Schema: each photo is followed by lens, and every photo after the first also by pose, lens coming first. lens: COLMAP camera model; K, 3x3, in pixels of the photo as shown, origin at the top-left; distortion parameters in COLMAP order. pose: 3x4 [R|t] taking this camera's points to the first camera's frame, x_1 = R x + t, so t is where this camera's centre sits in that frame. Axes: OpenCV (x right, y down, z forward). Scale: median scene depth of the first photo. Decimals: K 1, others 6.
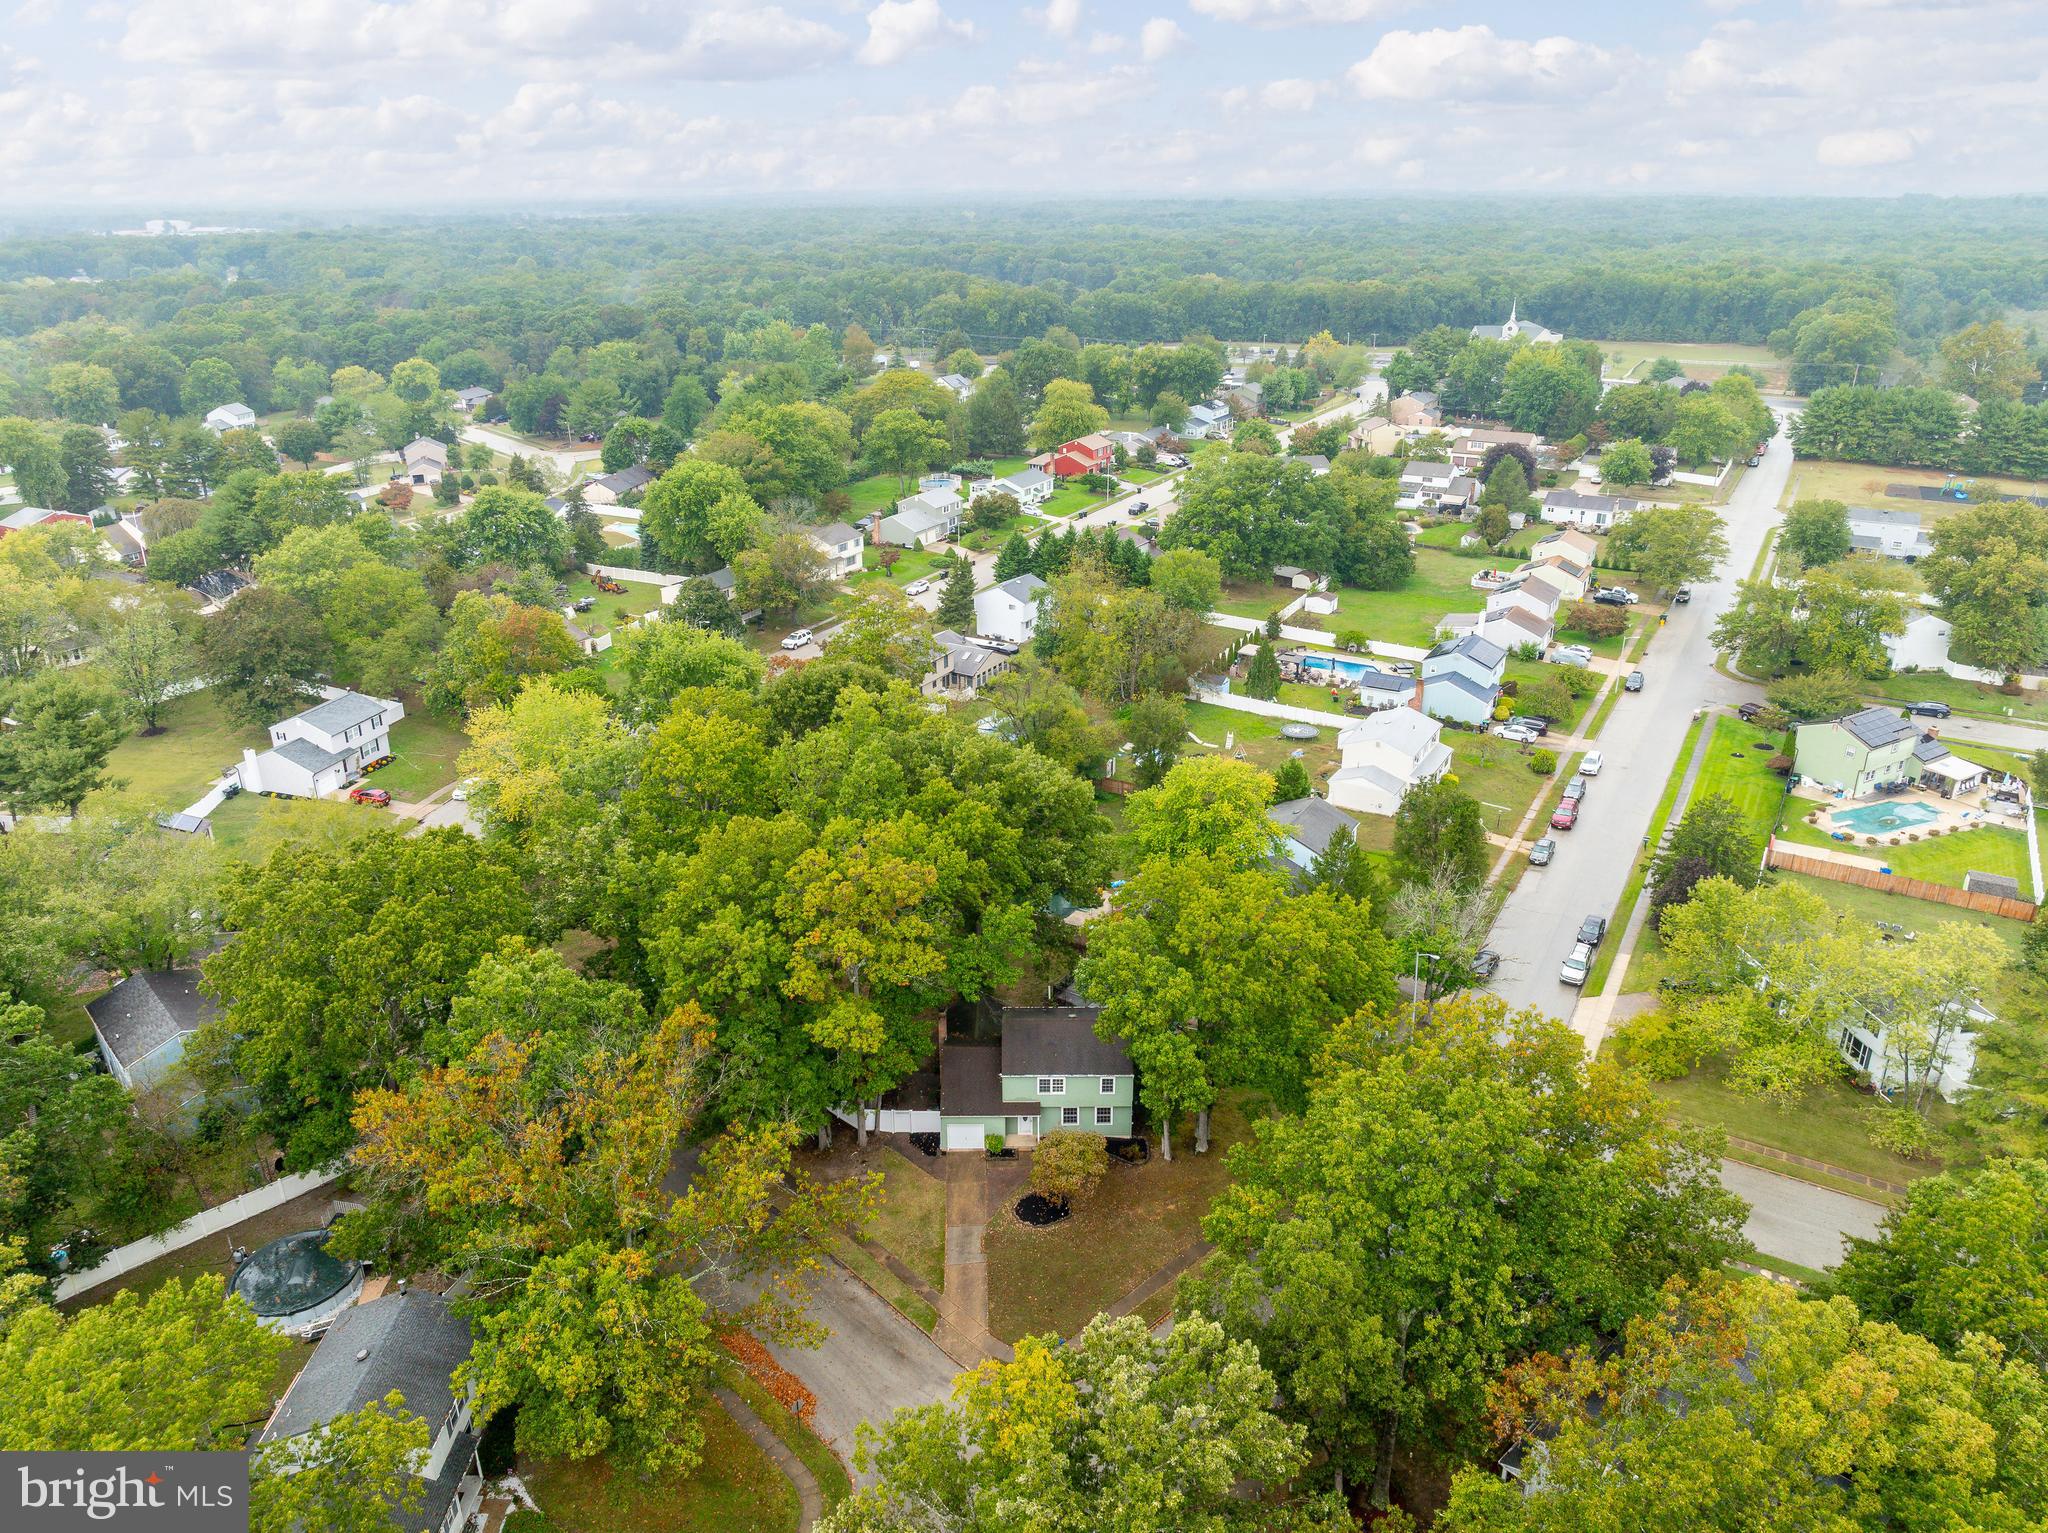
lens RADIAL K [[1413.5, 0, 1027.6], [0, 1413.5, 757.8], [0, 0, 1]] dist [-0.022680, 0.005529]
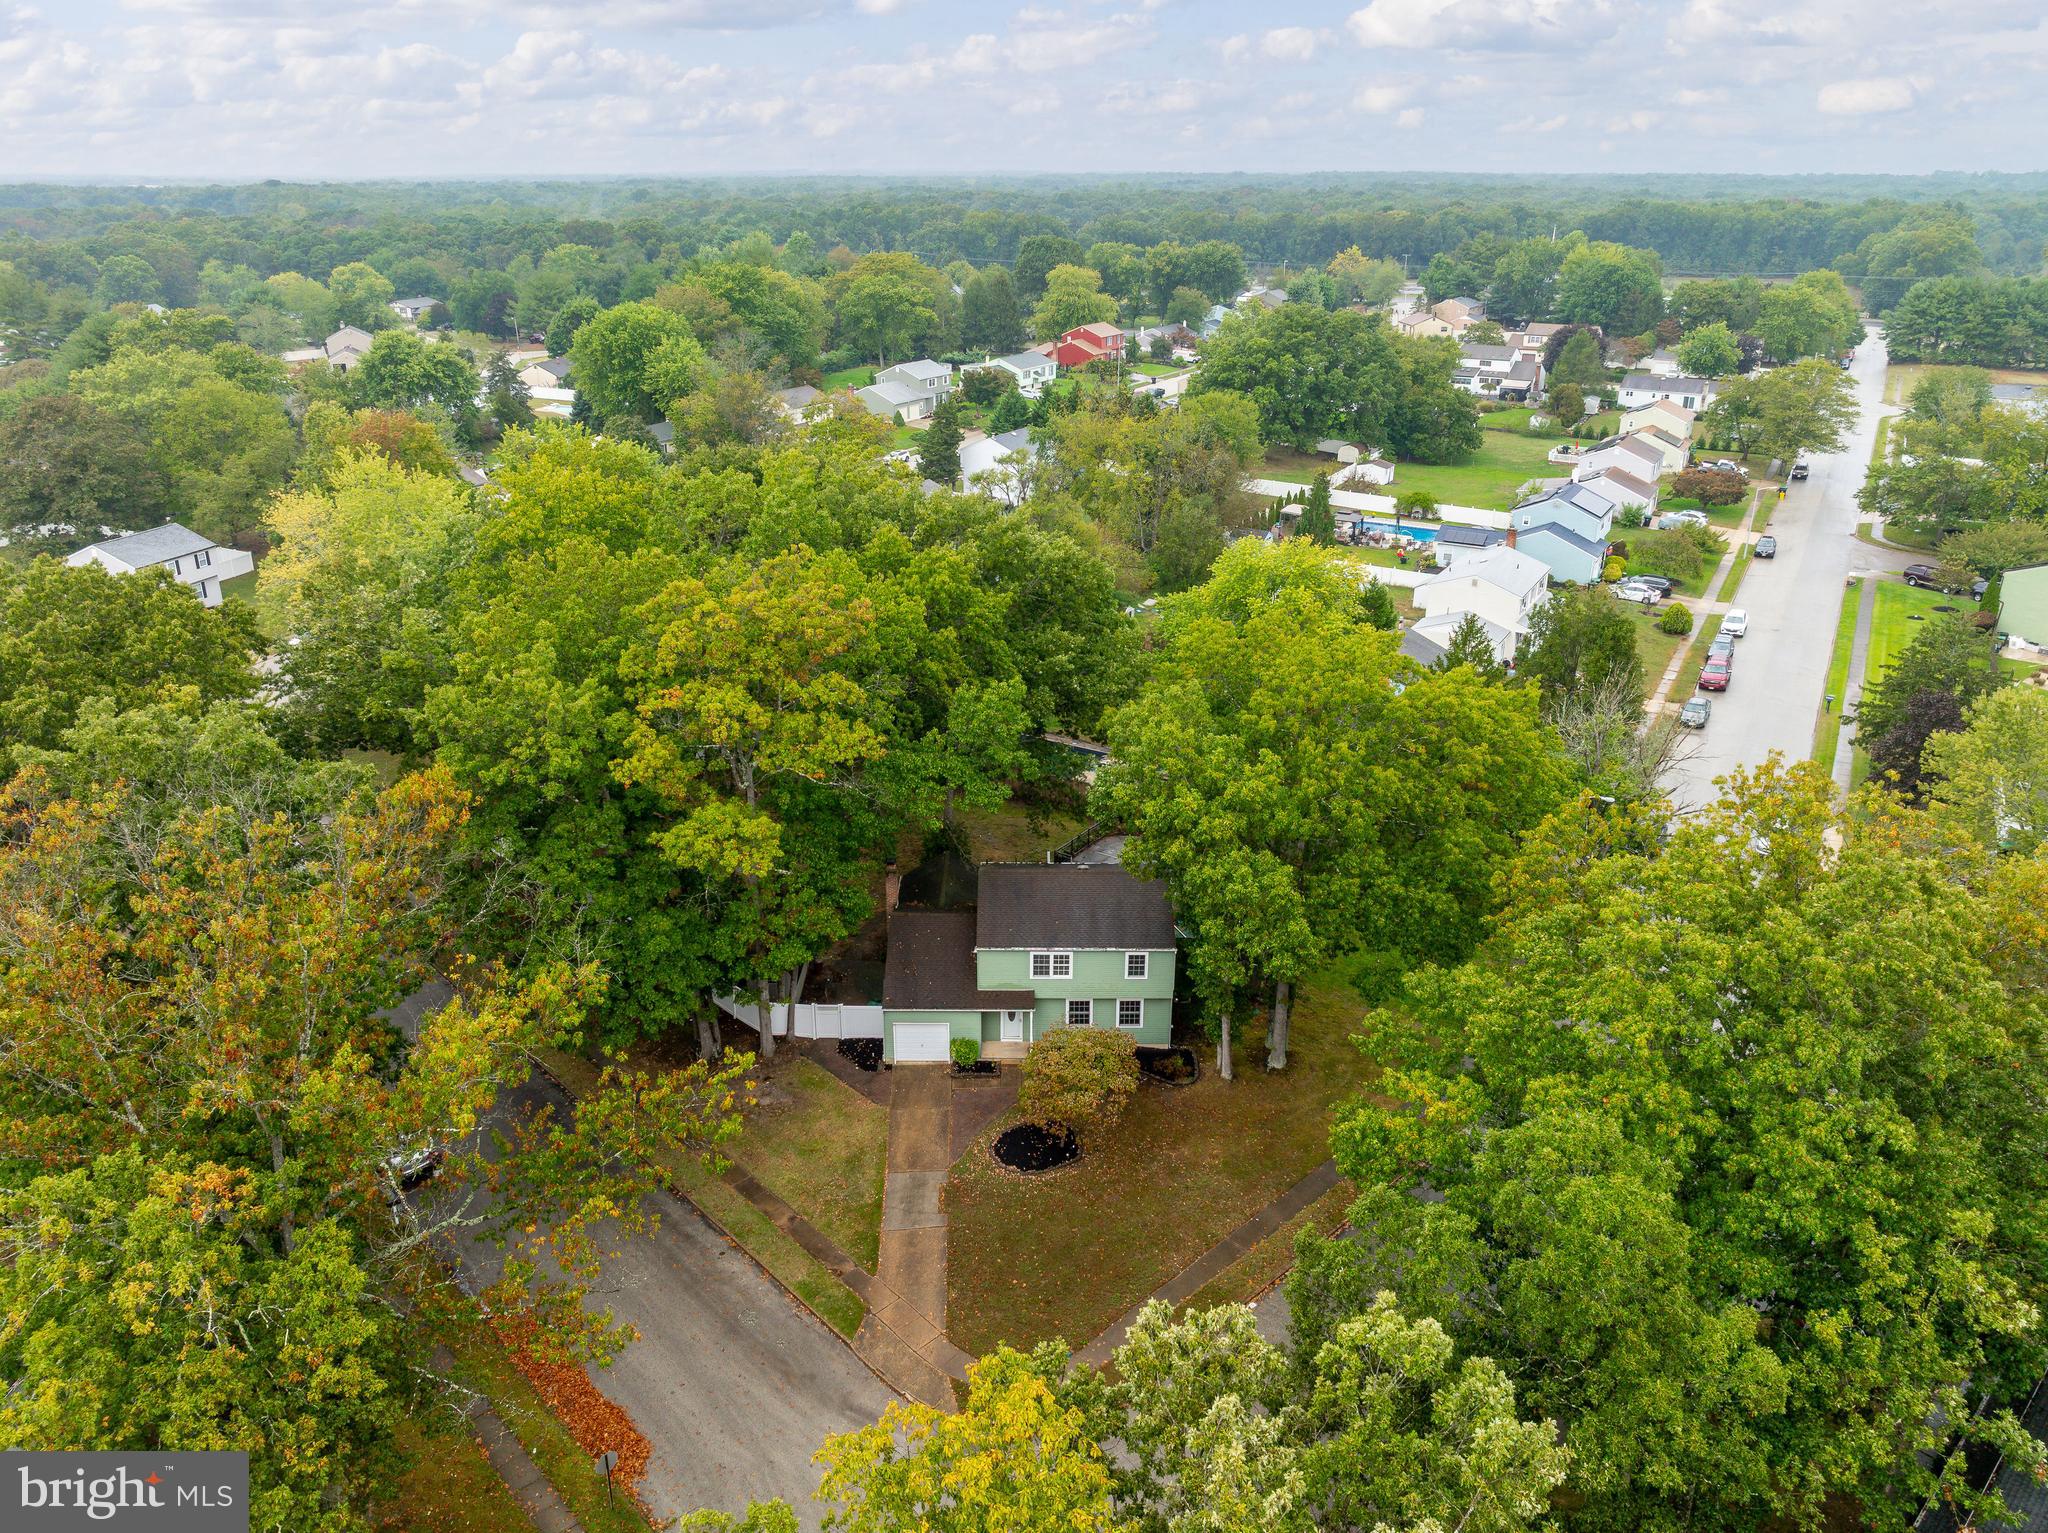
lens RADIAL K [[1413.5, 0, 1027.1], [0, 1413.5, 766.4], [0, 0, 1]] dist [-0.022680, 0.005529]
pose [[0.999968, 0.007932, 0.000526, 0.004242], [-0.007933, 0.999967, 0.001932, 0.136087], [-0.000511, -0.001936, 0.999998, 0.334327]]
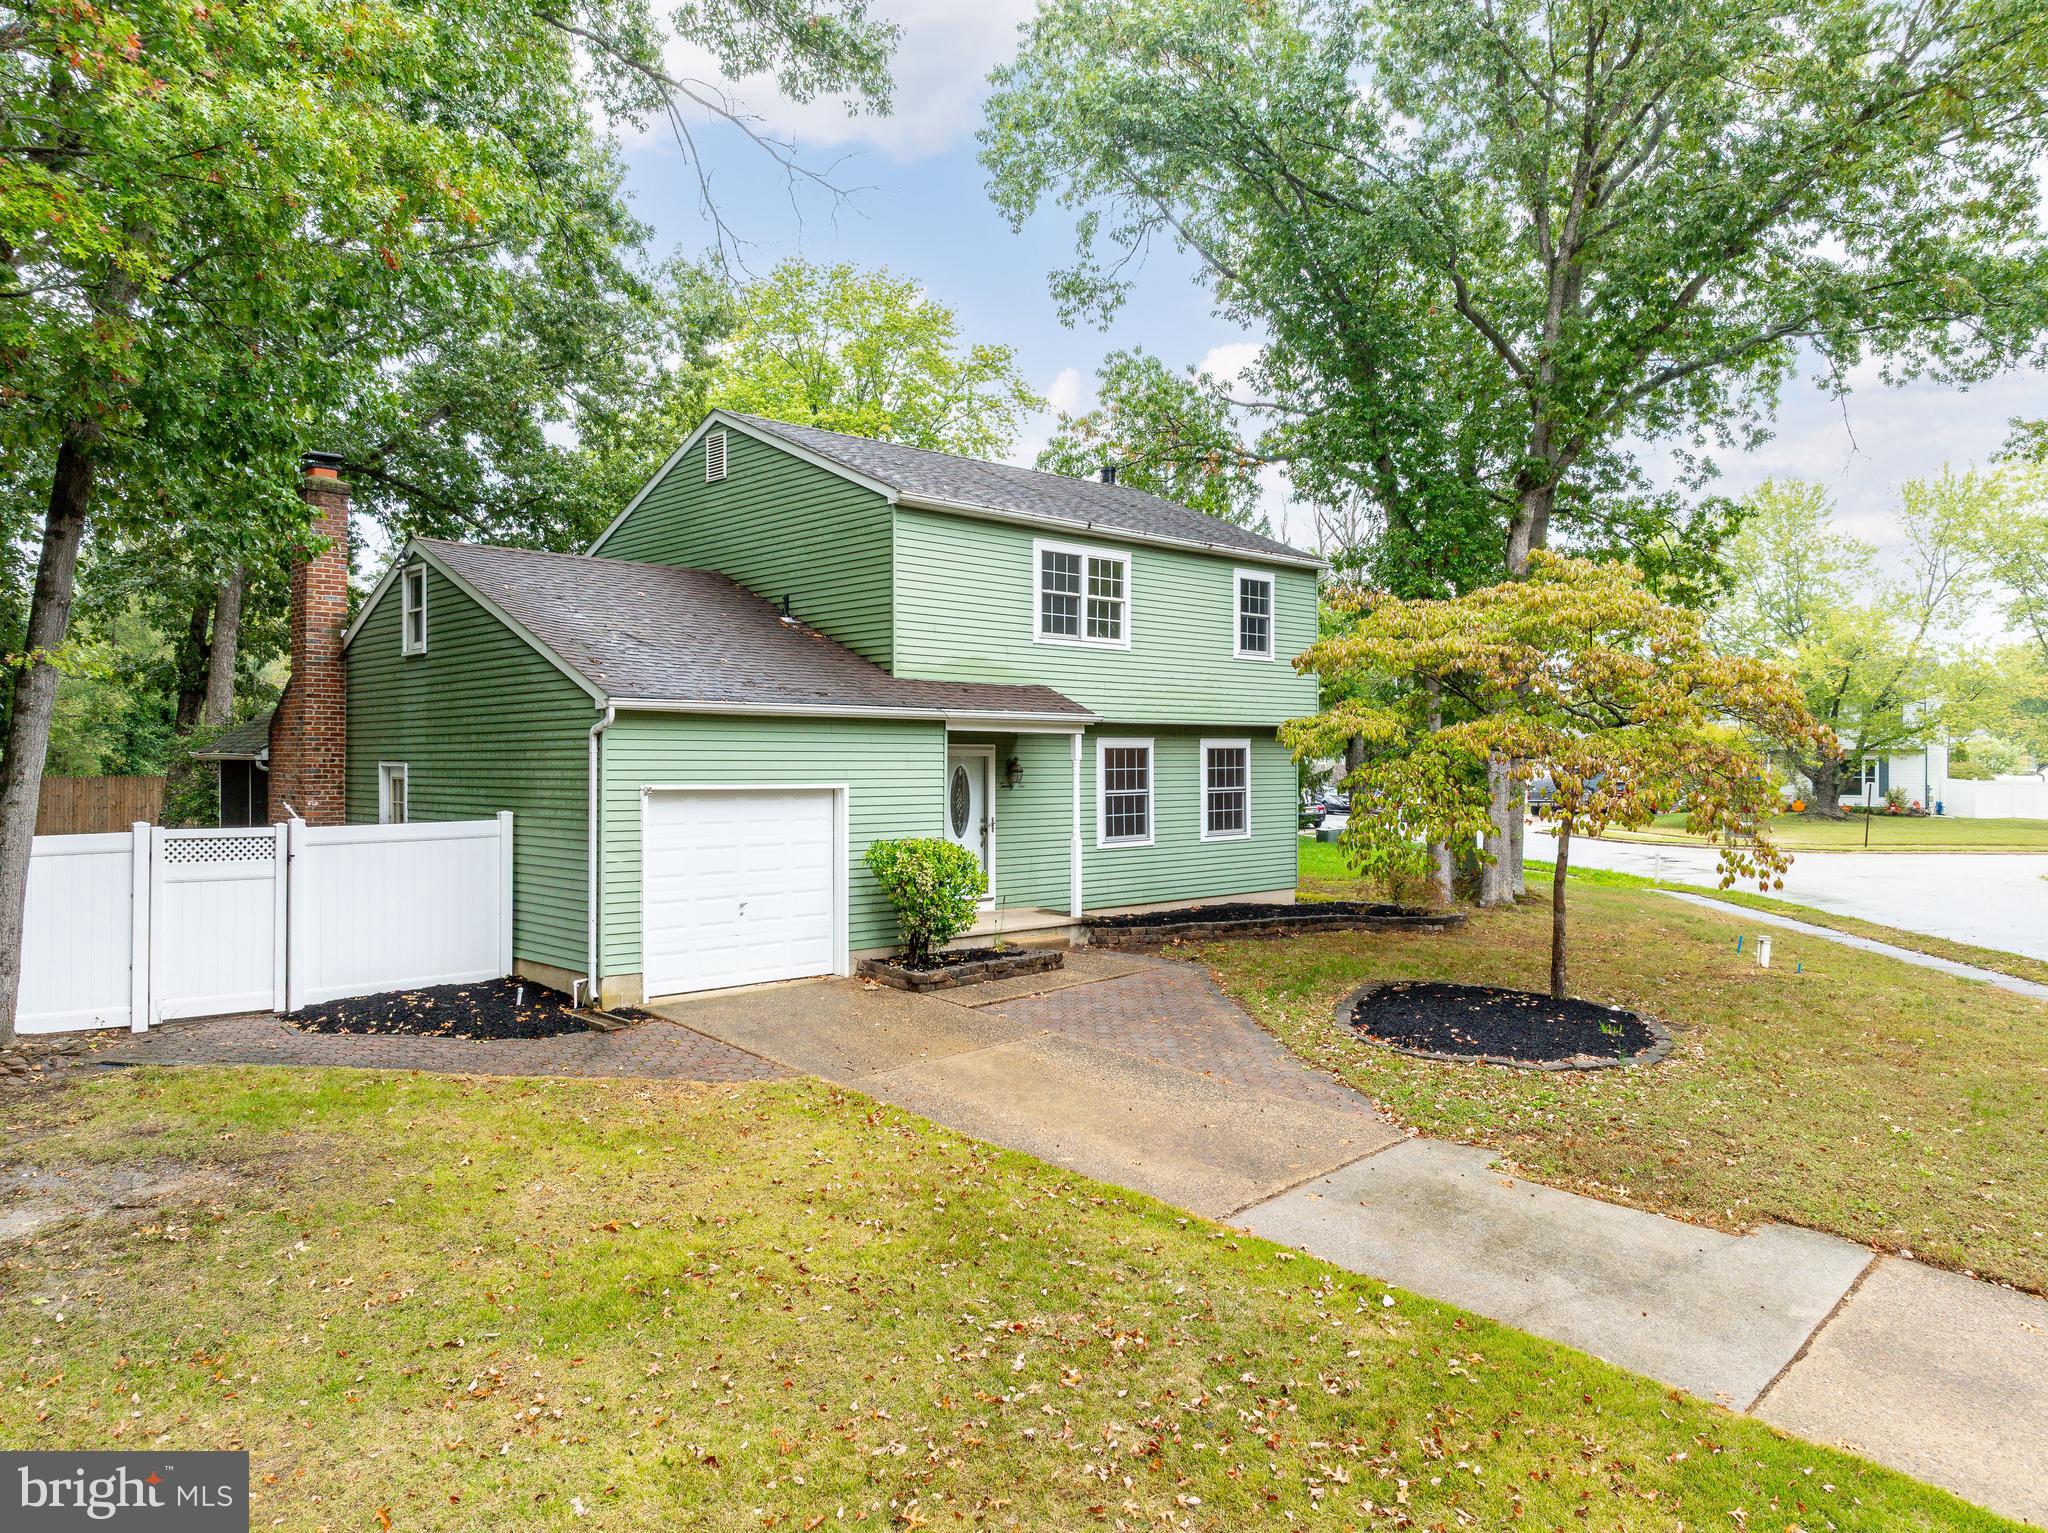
lens RADIAL K [[1413.5, 0, 1027.8], [0, 1413.5, 766.3], [0, 0, 1]] dist [-0.022680, 0.005529]
pose [[0.723979, 0.005962, 0.689796, -0.127329], [0.253253, 0.927839, -0.273822, 0.304019], [-0.641652, 0.372935, 0.670226, 0.864841]]
